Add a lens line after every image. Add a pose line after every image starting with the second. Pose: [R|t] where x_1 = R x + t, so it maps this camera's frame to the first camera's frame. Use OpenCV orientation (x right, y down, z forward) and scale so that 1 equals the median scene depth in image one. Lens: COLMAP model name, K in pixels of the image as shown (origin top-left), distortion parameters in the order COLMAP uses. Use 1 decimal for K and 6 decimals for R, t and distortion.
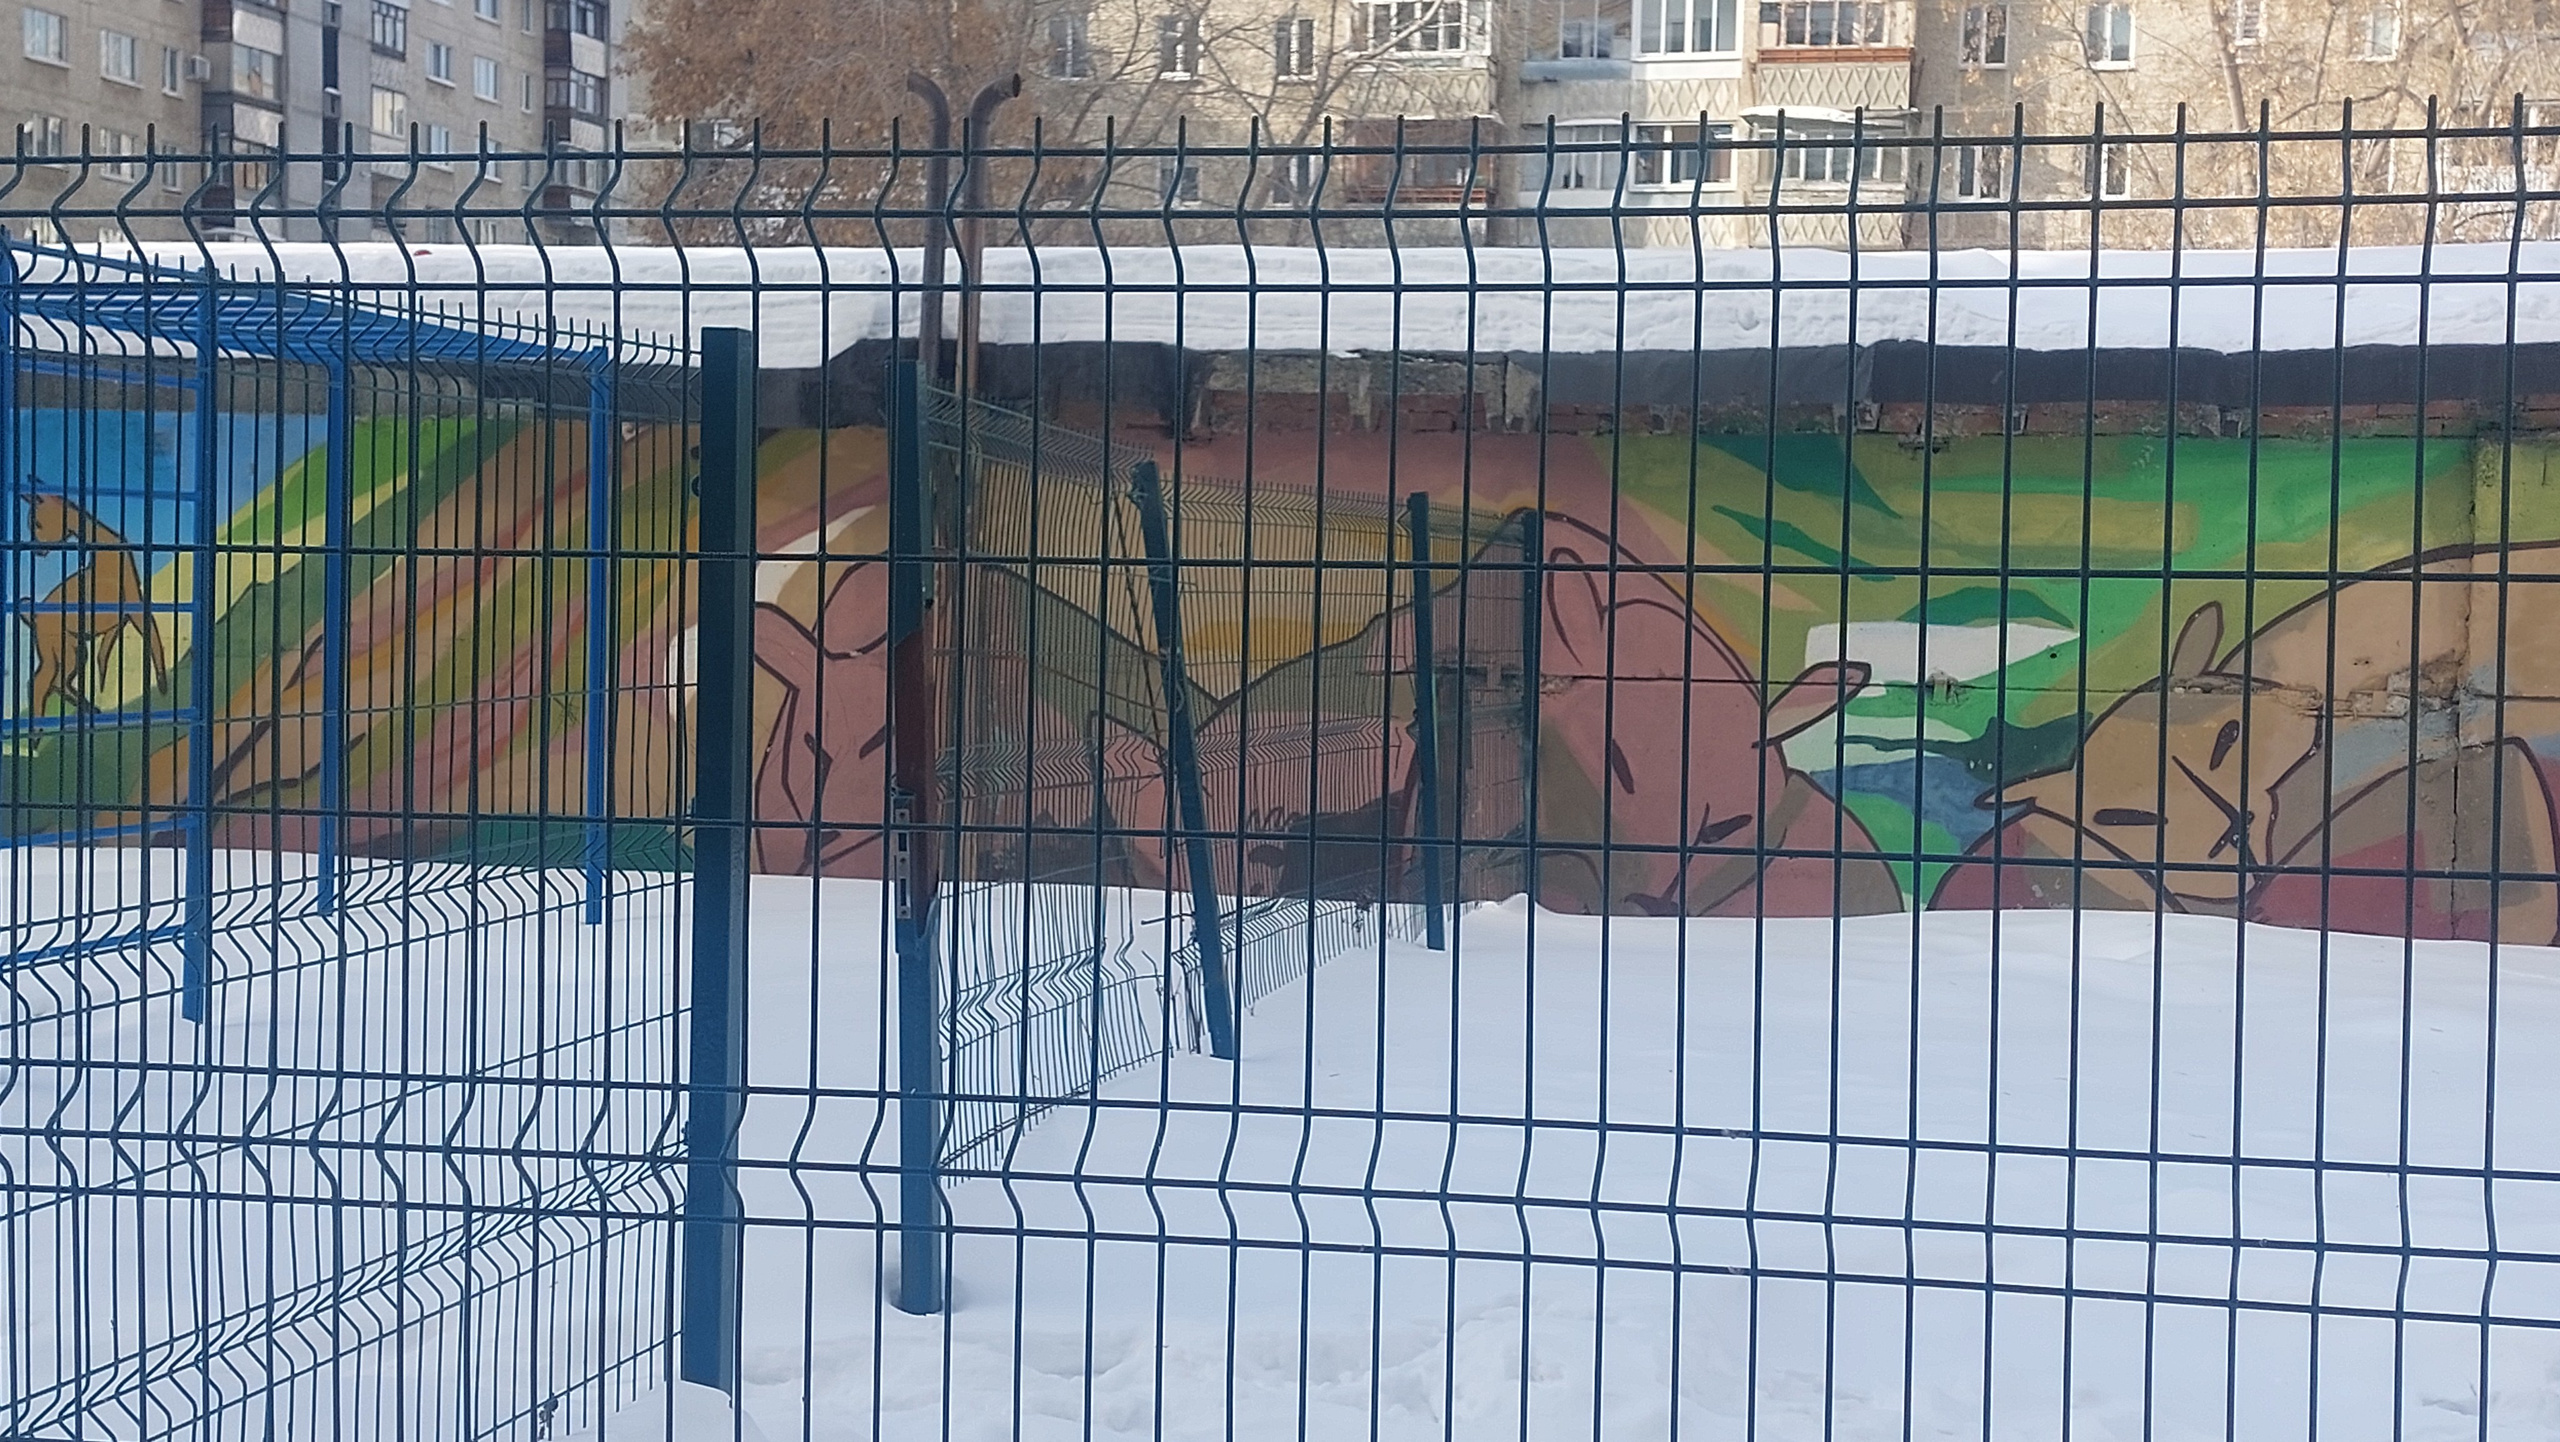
lens RADIAL K [[3354.5, 0, 1348.2], [0, 3354.5, 724.6], [0, 0, 1]] dist [0.243826, -0.729013]
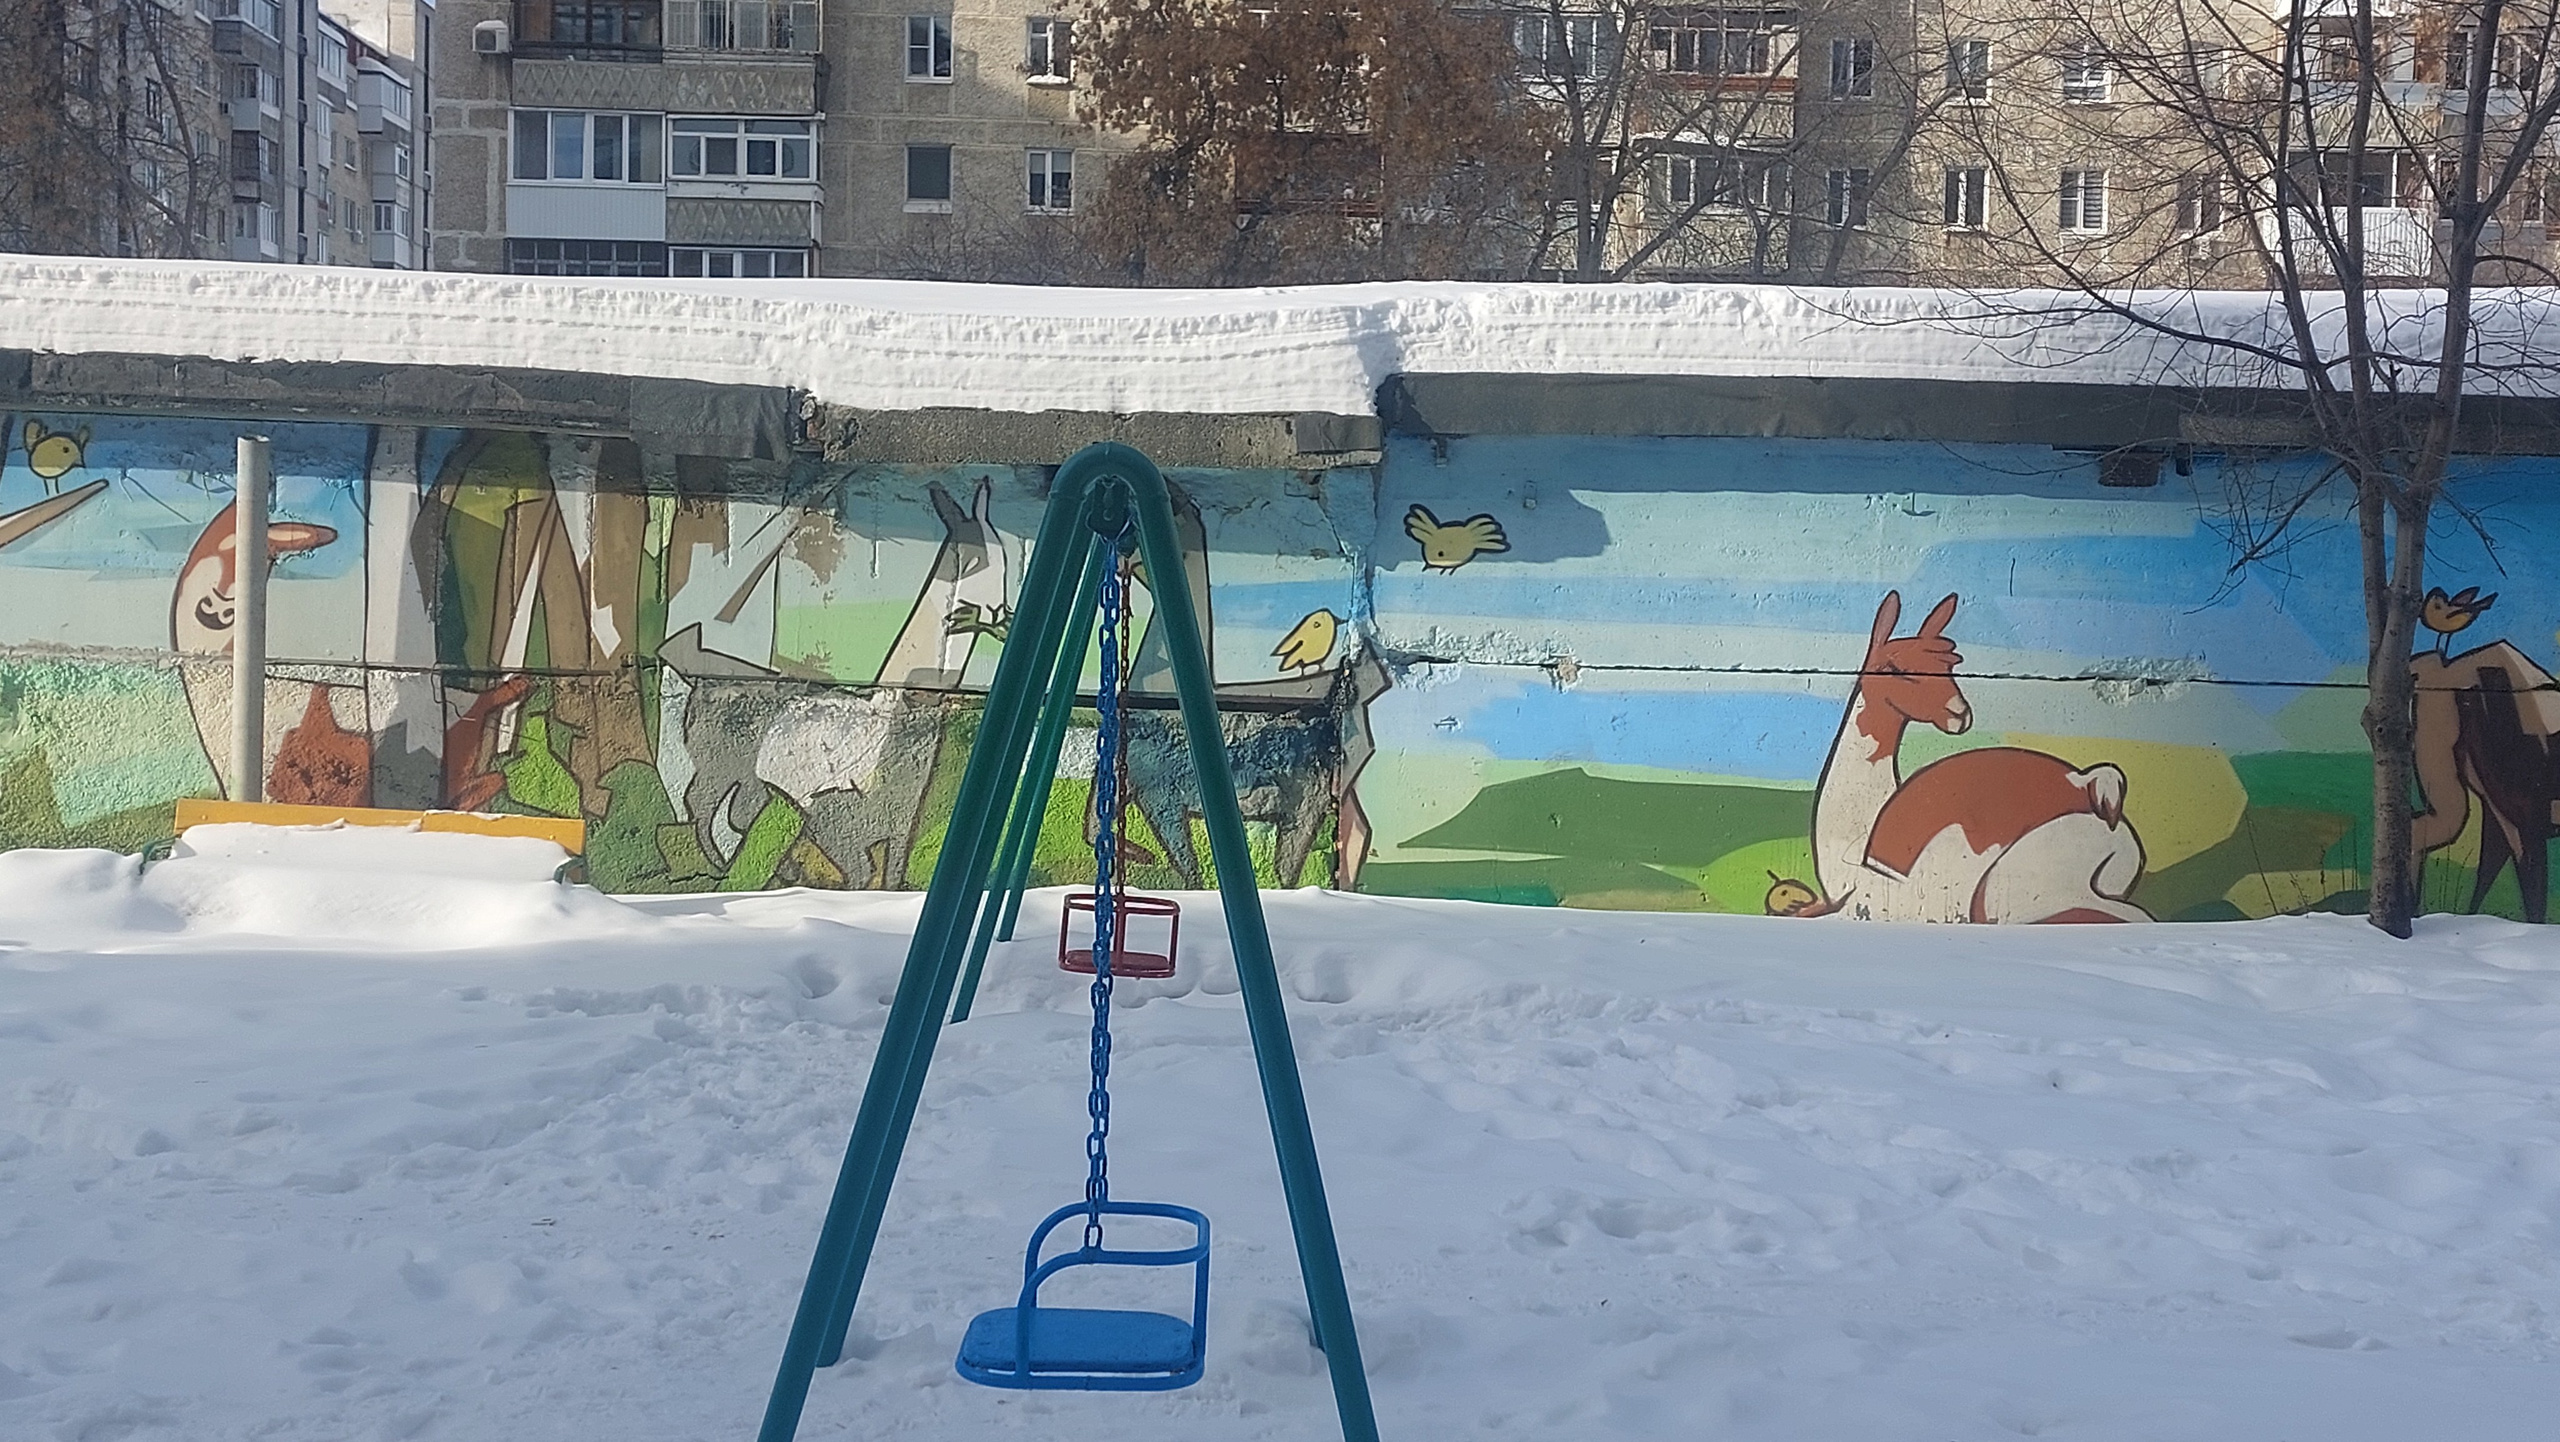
lens RADIAL K [[3354.5, 0, 1348.2], [0, 3354.5, 724.6], [0, 0, 1]] dist [0.243826, -0.729013]
pose [[0.965640, -0.013742, 0.259522, -0.235178], [0.014046, 0.999901, 0.000682, -0.005488], [-0.259505, 0.002987, 0.965737, 0.040917]]
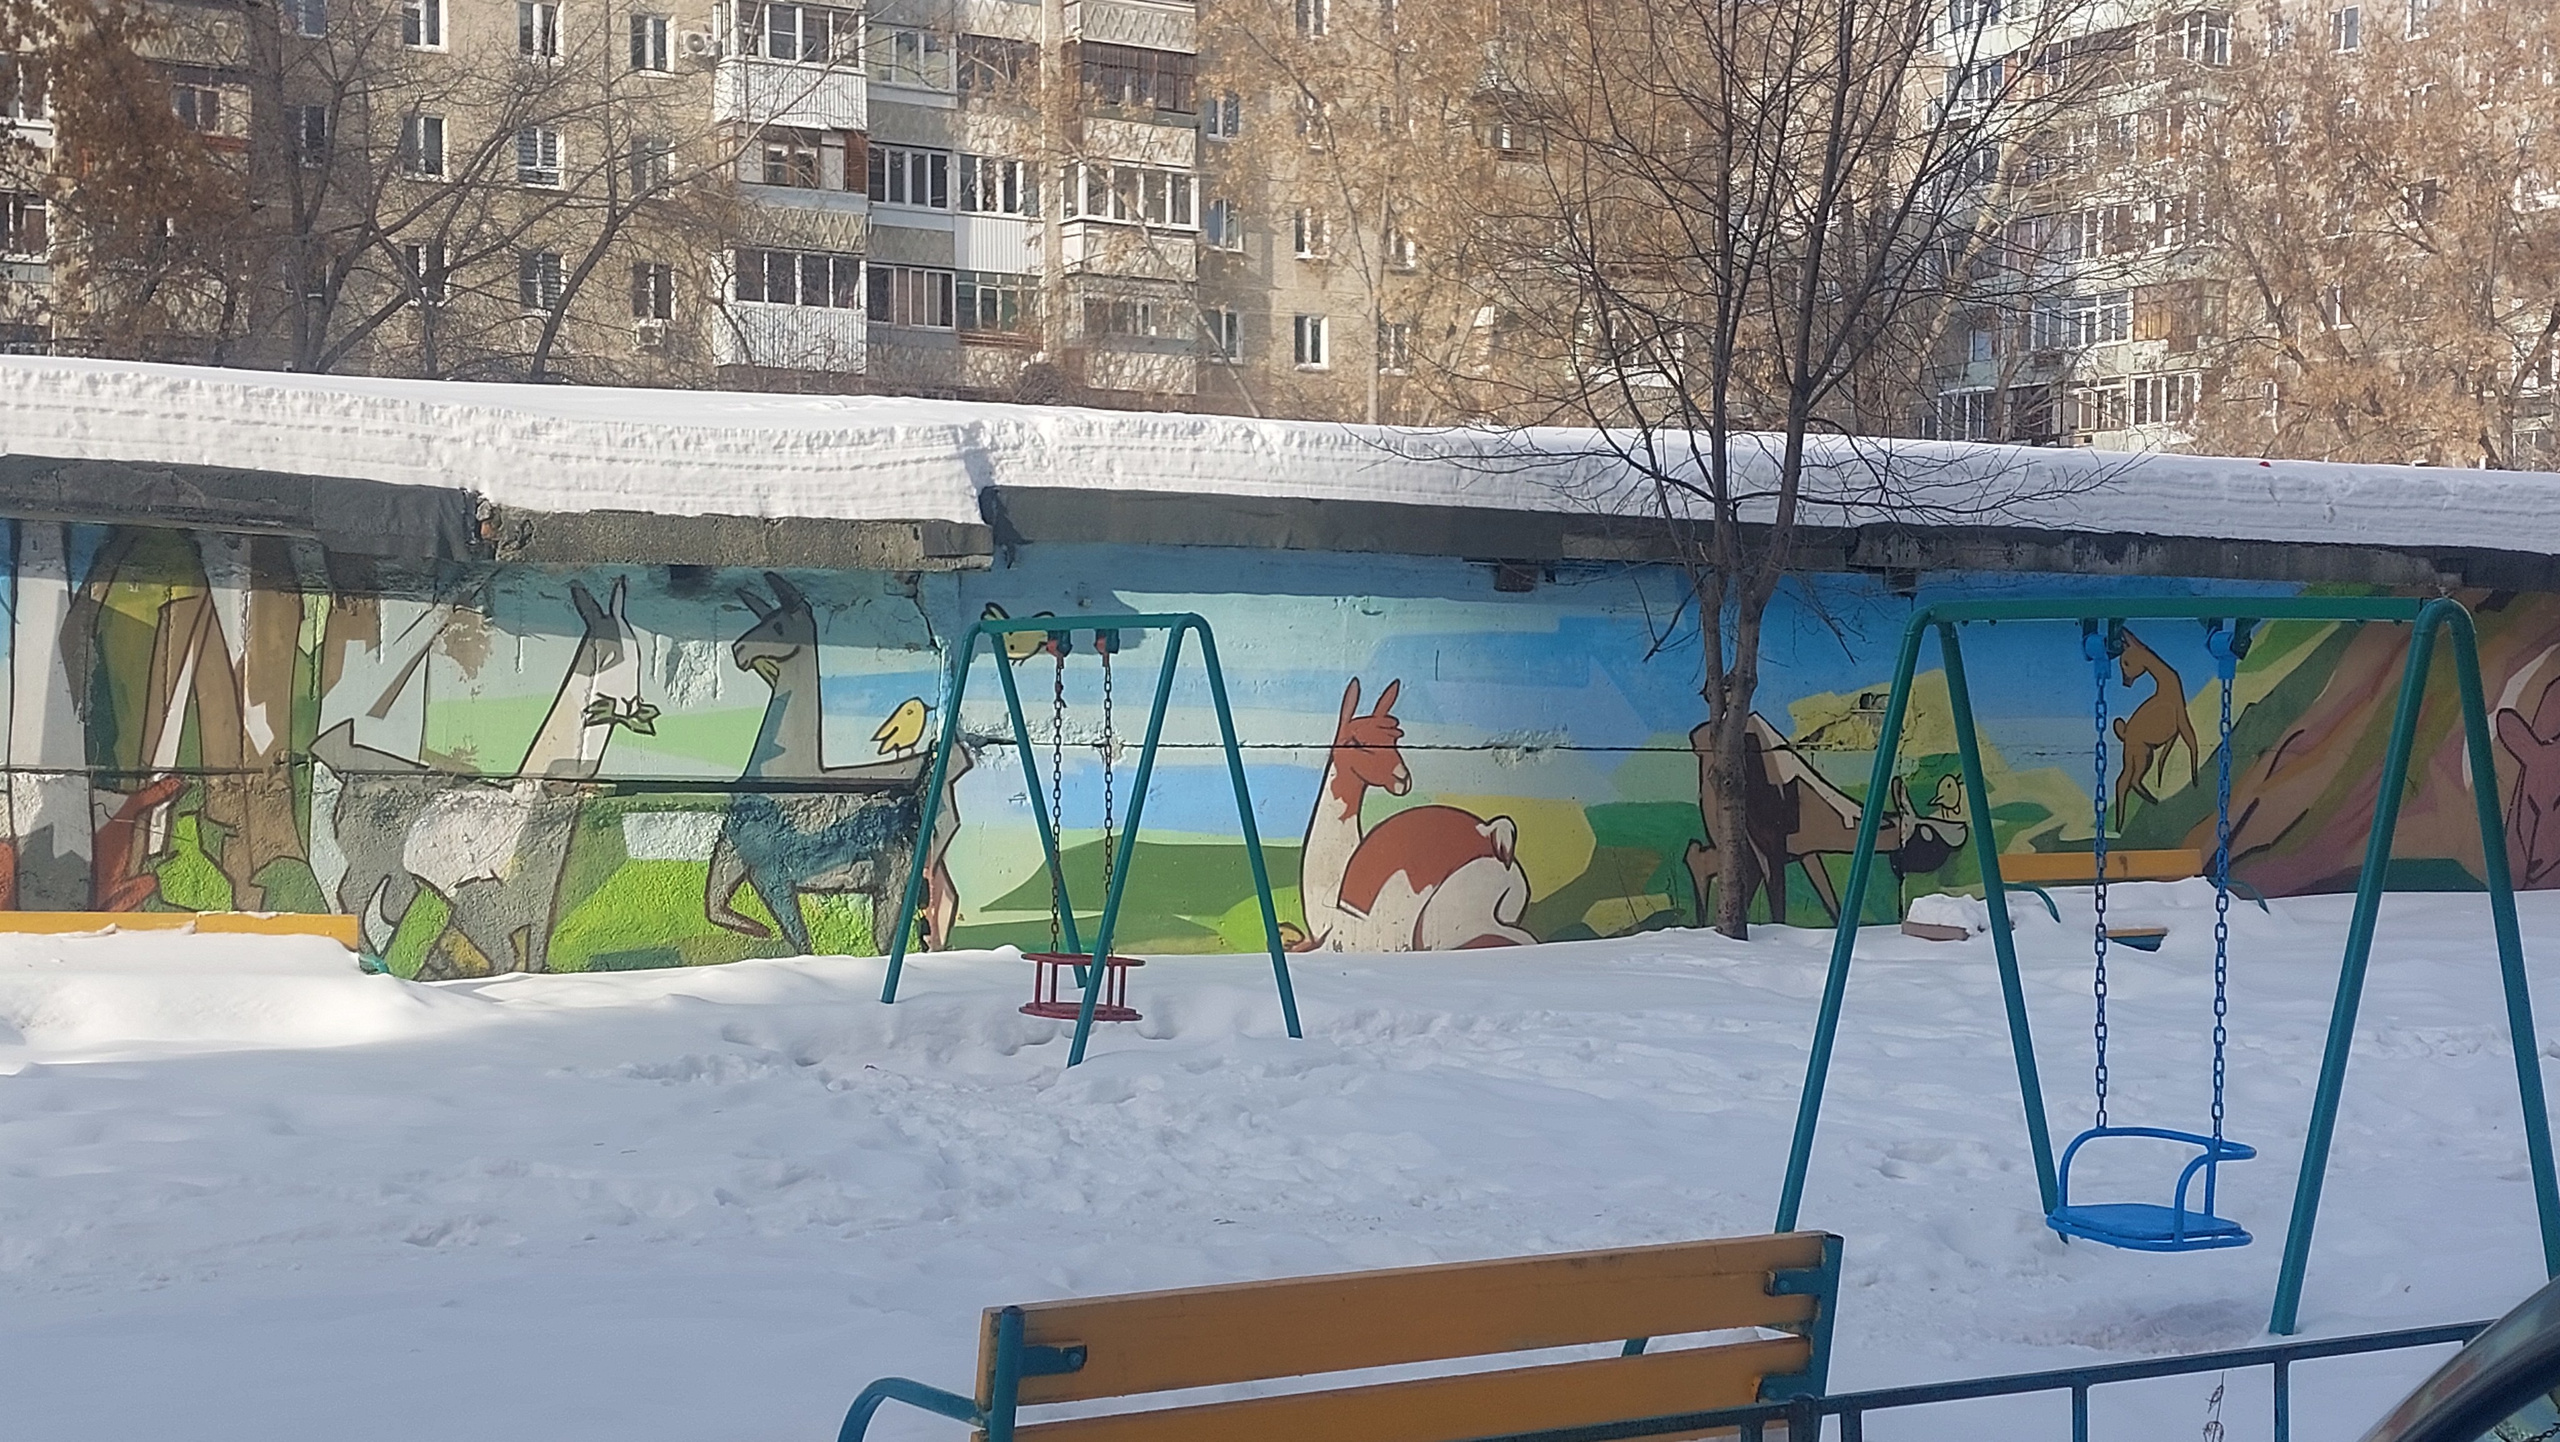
lens RADIAL K [[3327.8, 0, 1367.9], [0, 3327.8, 789.3], [0, 0, 1]] dist [0.393180, -1.876176]
pose [[0.710309, -0.036579, 0.702939, -0.315263], [0.038587, 0.999171, 0.013002, -0.007868], [-0.702831, 0.017889, 0.711132, 0.056652]]
